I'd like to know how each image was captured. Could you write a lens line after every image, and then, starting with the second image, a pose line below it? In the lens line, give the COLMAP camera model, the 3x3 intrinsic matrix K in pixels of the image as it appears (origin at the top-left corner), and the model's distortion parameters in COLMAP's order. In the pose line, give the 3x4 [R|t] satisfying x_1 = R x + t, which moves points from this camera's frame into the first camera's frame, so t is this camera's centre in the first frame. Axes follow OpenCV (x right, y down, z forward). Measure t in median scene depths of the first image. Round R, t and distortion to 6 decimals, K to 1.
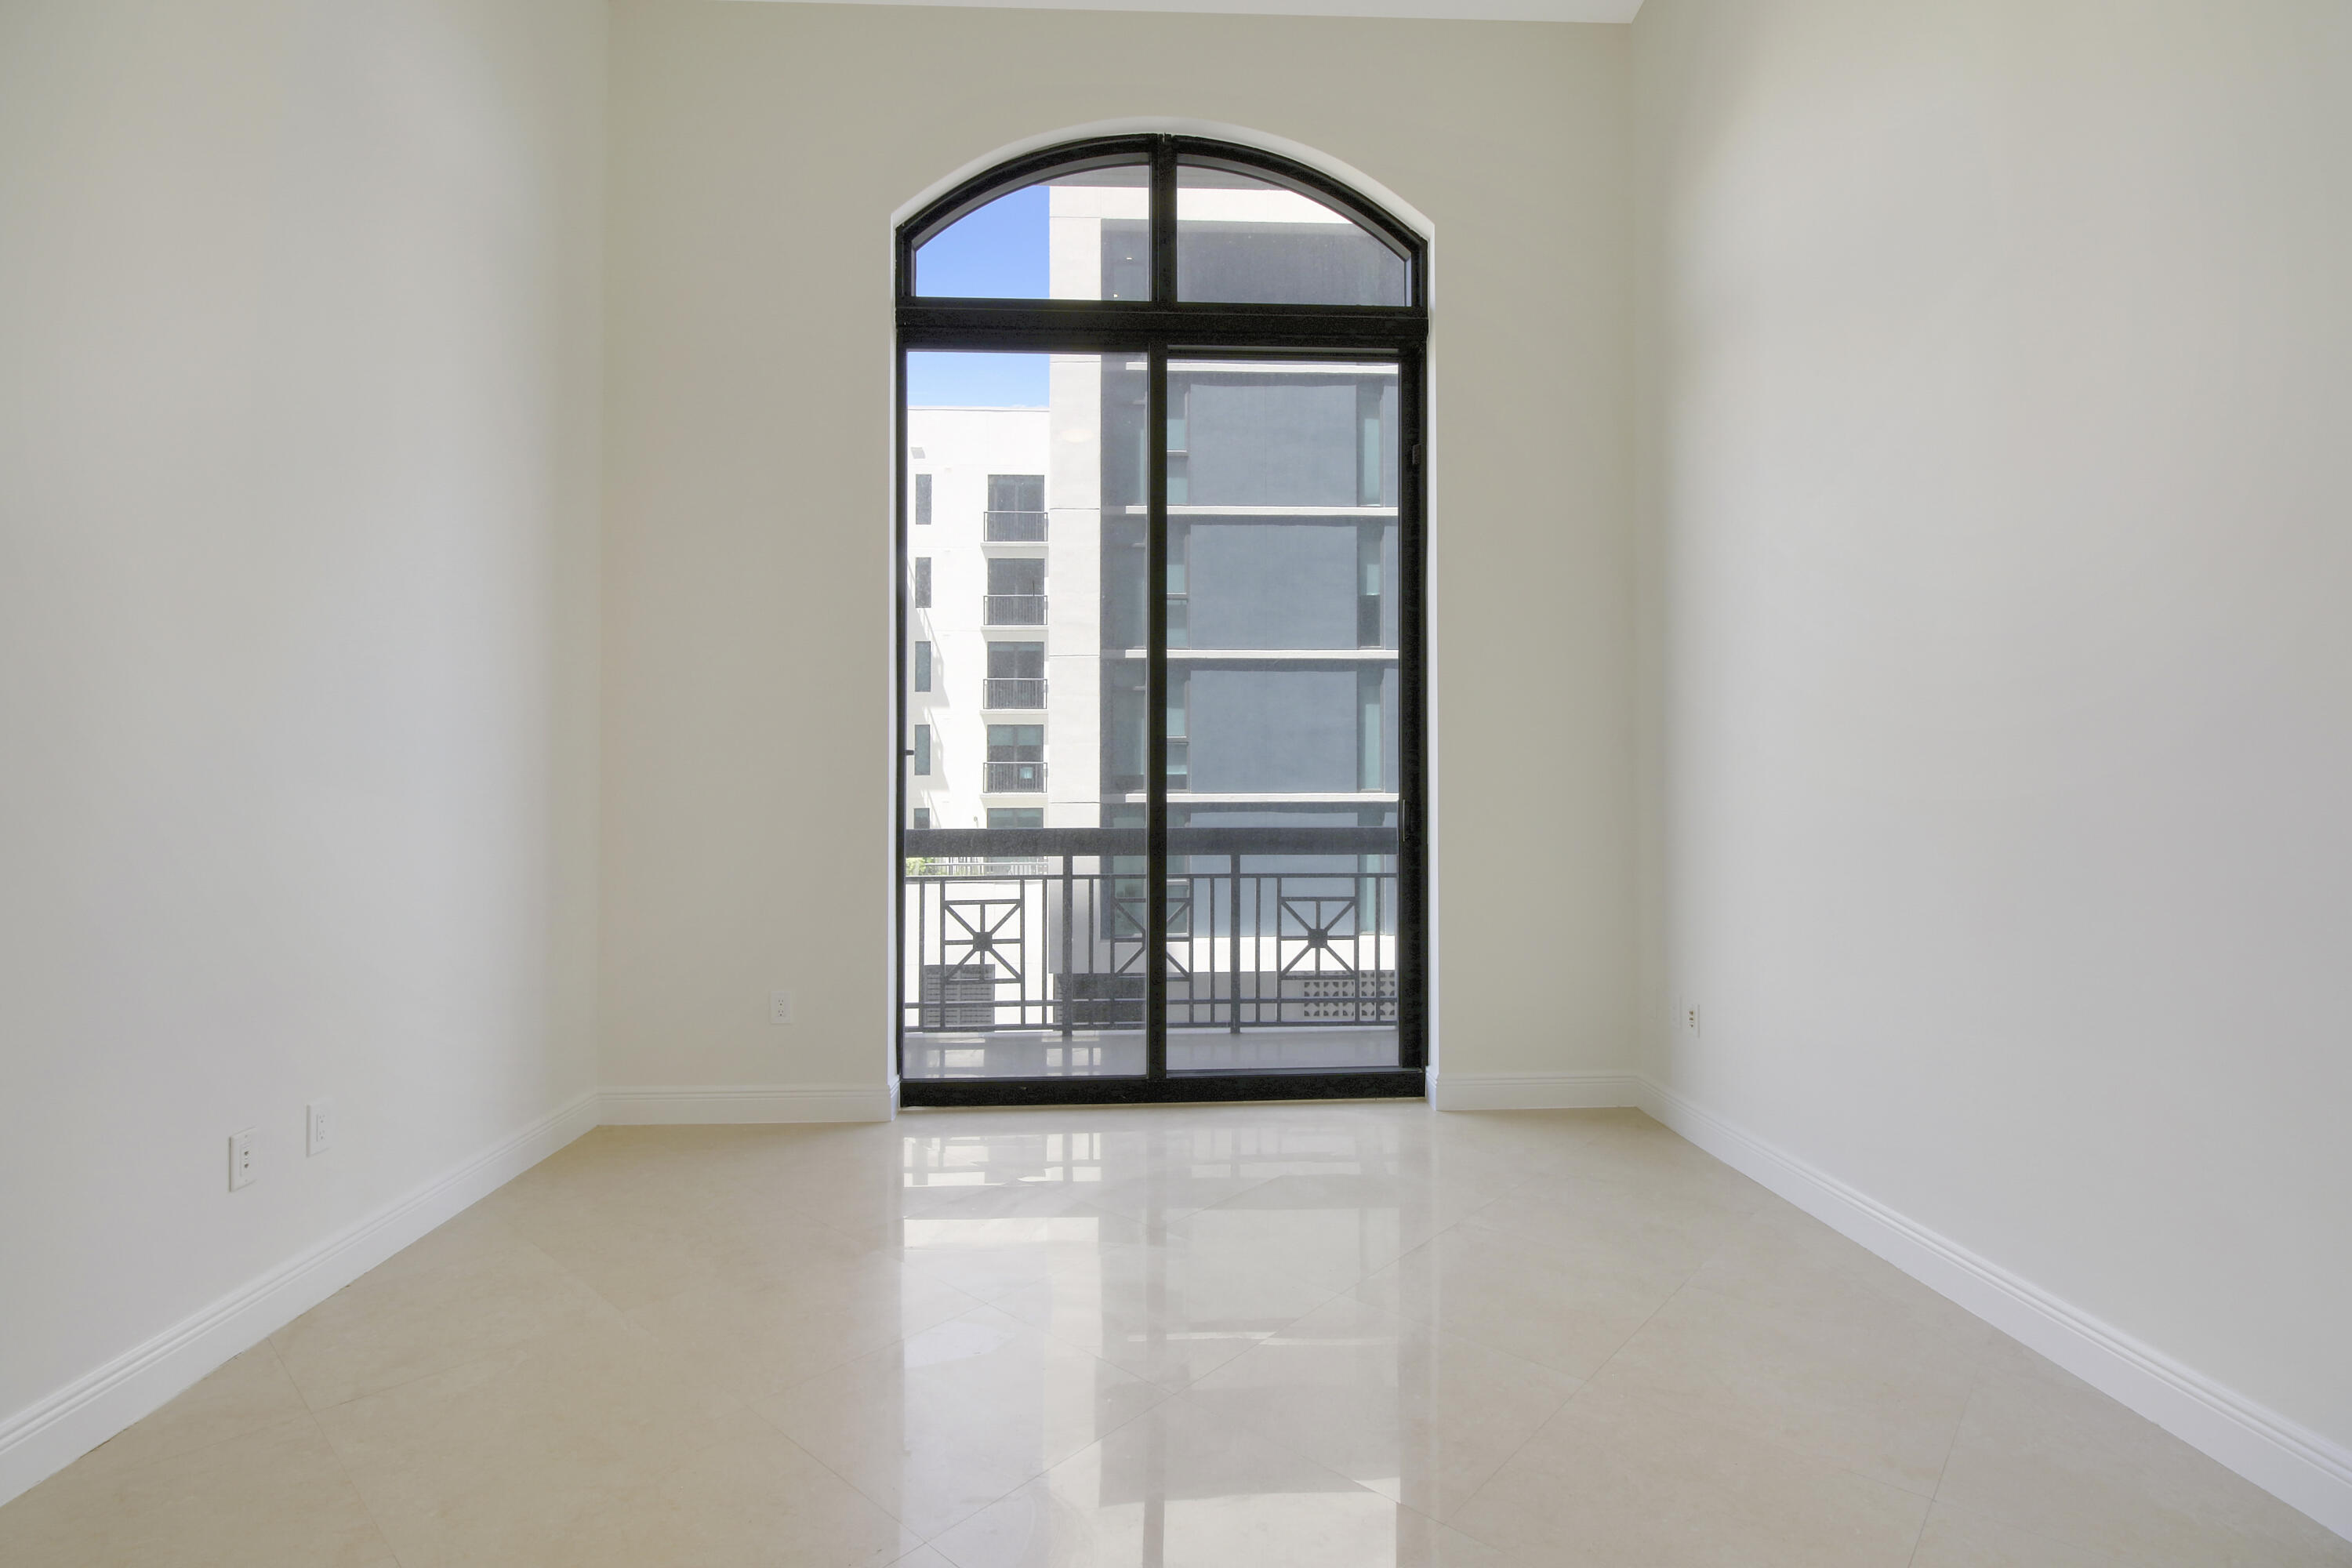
lens RADIAL K [[1103.5, 0, 1163.7], [0, 1103.5, 754.6], [0, 0, 1]] dist [0.003899, -0.016305]
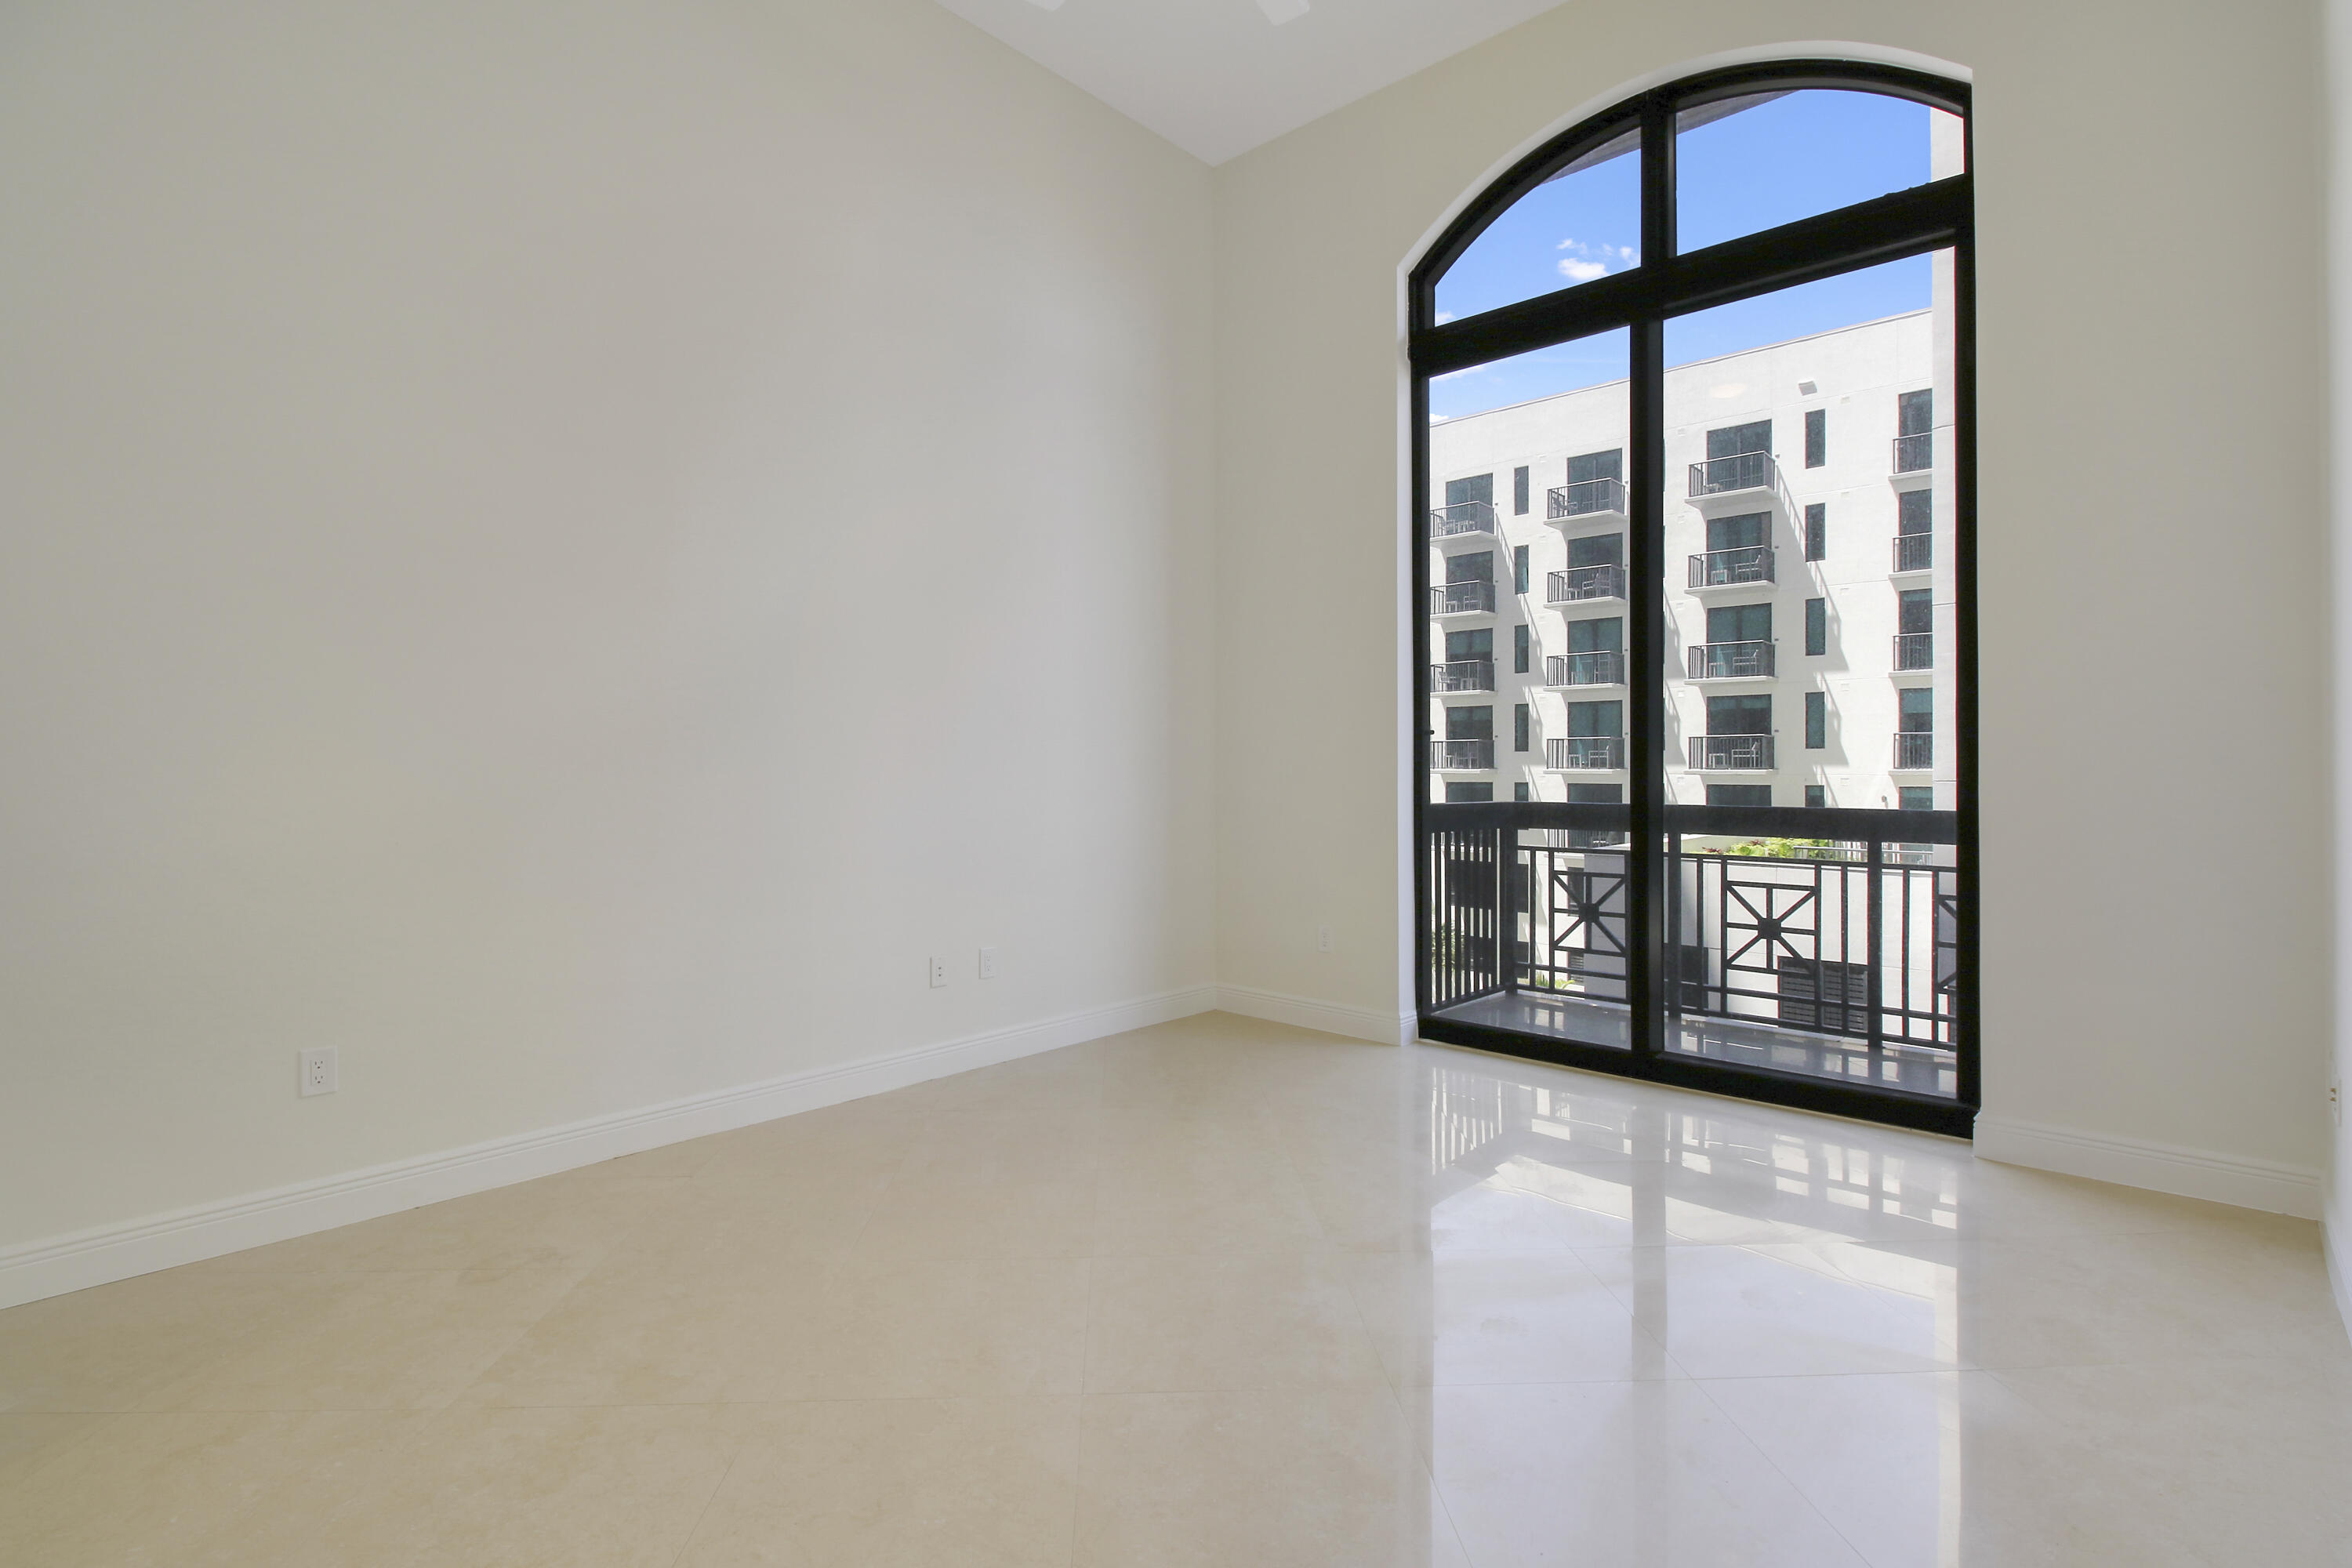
lens RADIAL K [[1108.5, 0, 1193.8], [0, 1108.5, 759.7], [0, 0, 1]] dist [0.000740, -0.014393]
pose [[0.708658, 0.001021, -0.705552, 0.203077], [0.019191, 0.999601, 0.020721, -0.001066], [0.705292, -0.028224, 0.708355, 0.007141]]
